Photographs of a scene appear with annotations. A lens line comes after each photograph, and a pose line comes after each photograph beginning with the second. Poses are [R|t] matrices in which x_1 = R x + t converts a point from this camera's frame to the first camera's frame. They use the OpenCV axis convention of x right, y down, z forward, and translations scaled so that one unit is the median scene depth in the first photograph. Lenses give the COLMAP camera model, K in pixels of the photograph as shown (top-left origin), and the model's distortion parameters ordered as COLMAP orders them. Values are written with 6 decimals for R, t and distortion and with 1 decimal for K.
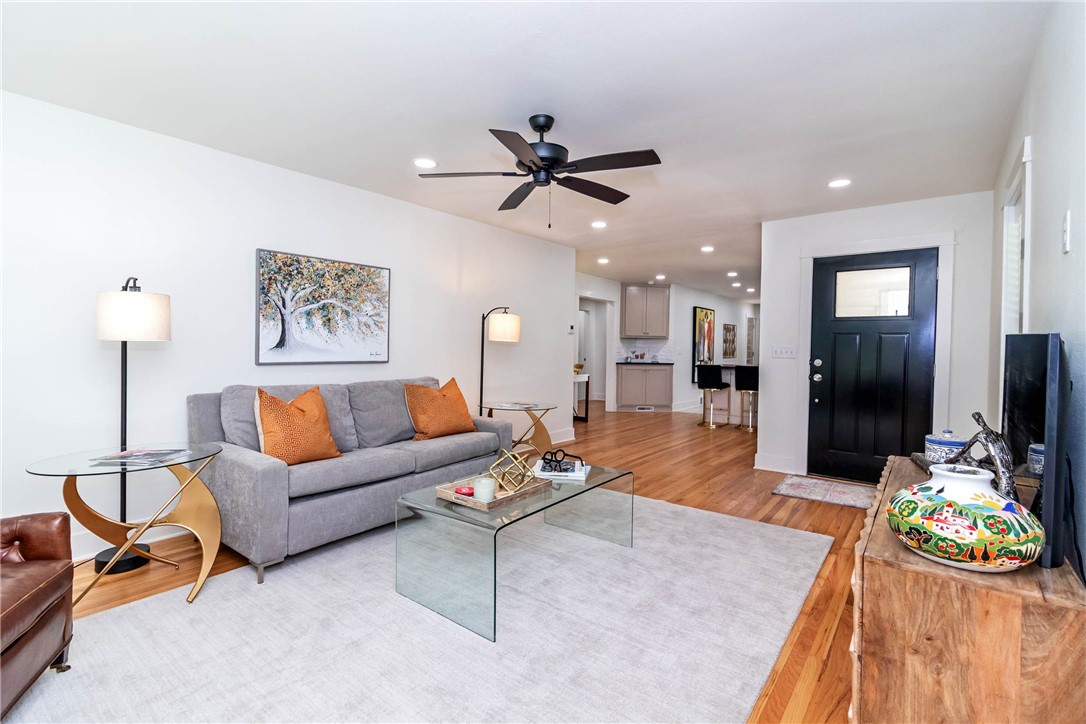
lens RADIAL K [[506.8, 0, 542.9], [0, 506.8, 353.0], [0, 0, 1]] dist [-0.000240, 0.000037]
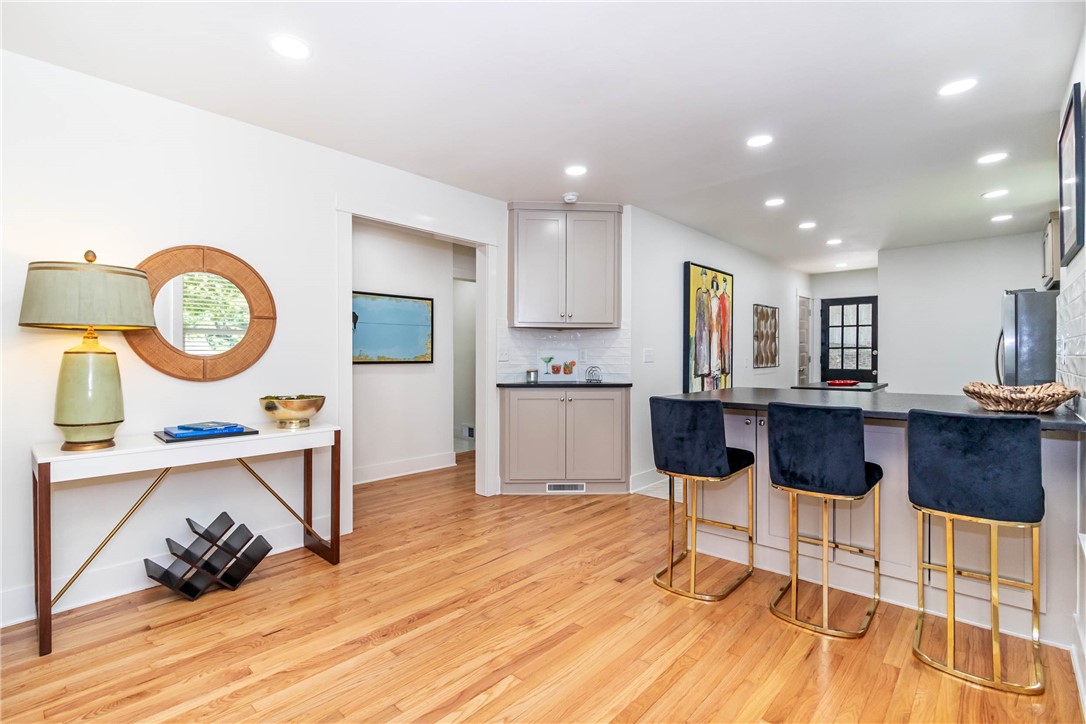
lens RADIAL K [[506.8, 0, 544.0], [0, 506.8, 357.1], [0, 0, 1]] dist [-0.000240, 0.000037]
pose [[0.997086, -0.011811, -0.075365, 0.443466], [0.011299, 0.999910, -0.007222, -0.001449], [0.075443, 0.006349, 0.997130, 1.139103]]
